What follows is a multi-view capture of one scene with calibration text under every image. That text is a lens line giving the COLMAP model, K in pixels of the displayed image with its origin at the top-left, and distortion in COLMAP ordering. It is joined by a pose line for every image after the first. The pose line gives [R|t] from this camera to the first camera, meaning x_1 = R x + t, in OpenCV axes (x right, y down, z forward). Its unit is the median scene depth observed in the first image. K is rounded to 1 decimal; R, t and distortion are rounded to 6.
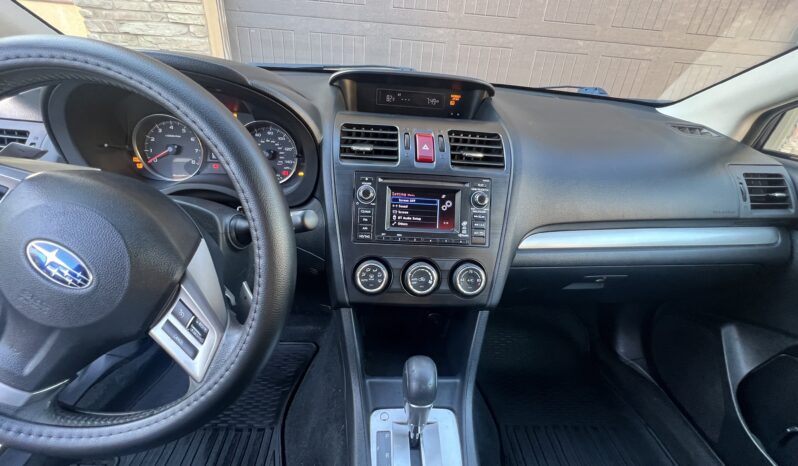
lens RADIAL K [[348.4, 0, 399.0], [0, 348.4, 233.0], [0, 0, 1]] dist [-0.001280, 0.000544]
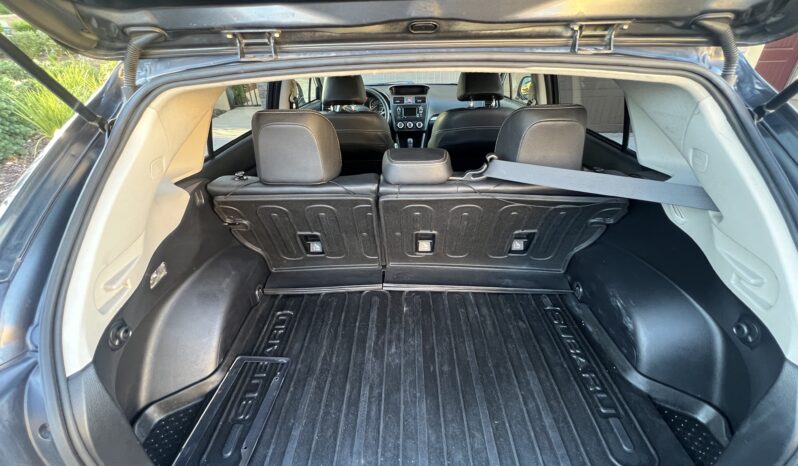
lens RADIAL K [[348.4, 0, 399.0], [0, 348.4, 233.0], [0, 0, 1]] dist [-0.001280, 0.000544]
pose [[0.993712, -0.049934, -0.100216, 0.333687], [0.050440, 0.998724, 0.002521, 1.676048], [0.099962, -0.007560, 0.994963, -4.108102]]
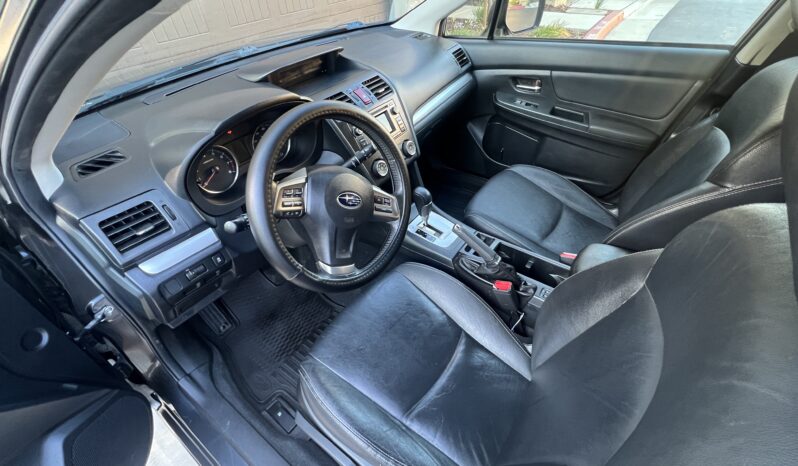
lens RADIAL K [[348.4, 0, 399.0], [0, 348.4, 233.0], [0, 0, 1]] dist [-0.001280, 0.000544]
pose [[0.628312, -0.583329, 0.514734, -1.208270], [0.450762, 0.812235, 0.370253, -0.255905], [-0.634065, -0.000611, 0.773280, -0.581964]]
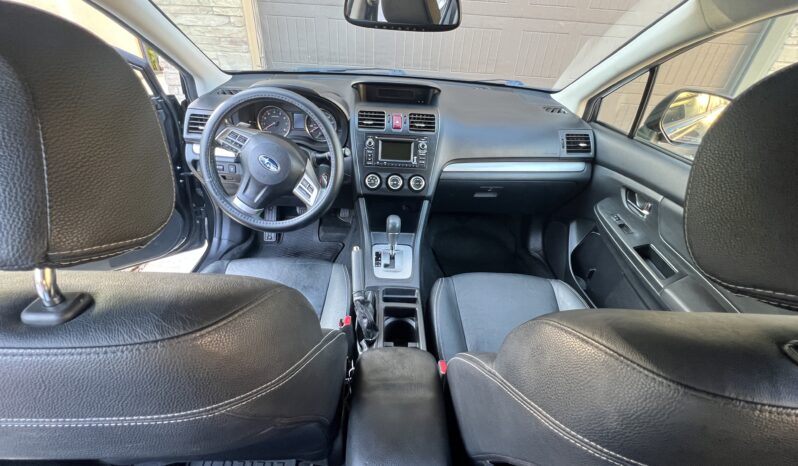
lens RADIAL K [[348.4, 0, 399.0], [0, 348.4, 233.0], [0, 0, 1]] dist [-0.001280, 0.000544]
pose [[0.999267, 0.004403, -0.038029, 0.170367], [-0.001223, 0.996528, 0.083244, 0.259091], [0.038263, -0.083137, 0.995803, -1.200254]]
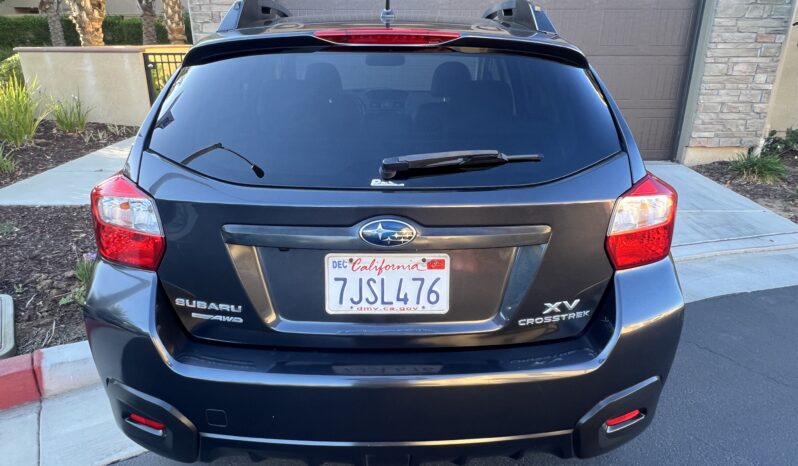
lens RADIAL K [[526.0, 0, 398.6], [0, 526.0, 238.4], [0, 0, 1]] dist [0.000784, -0.001231]
pose [[0.997379, -0.053225, -0.049021, 0.482715], [0.044646, 0.985787, -0.161958, 2.711059], [0.056945, 0.159345, 0.985579, -5.732785]]
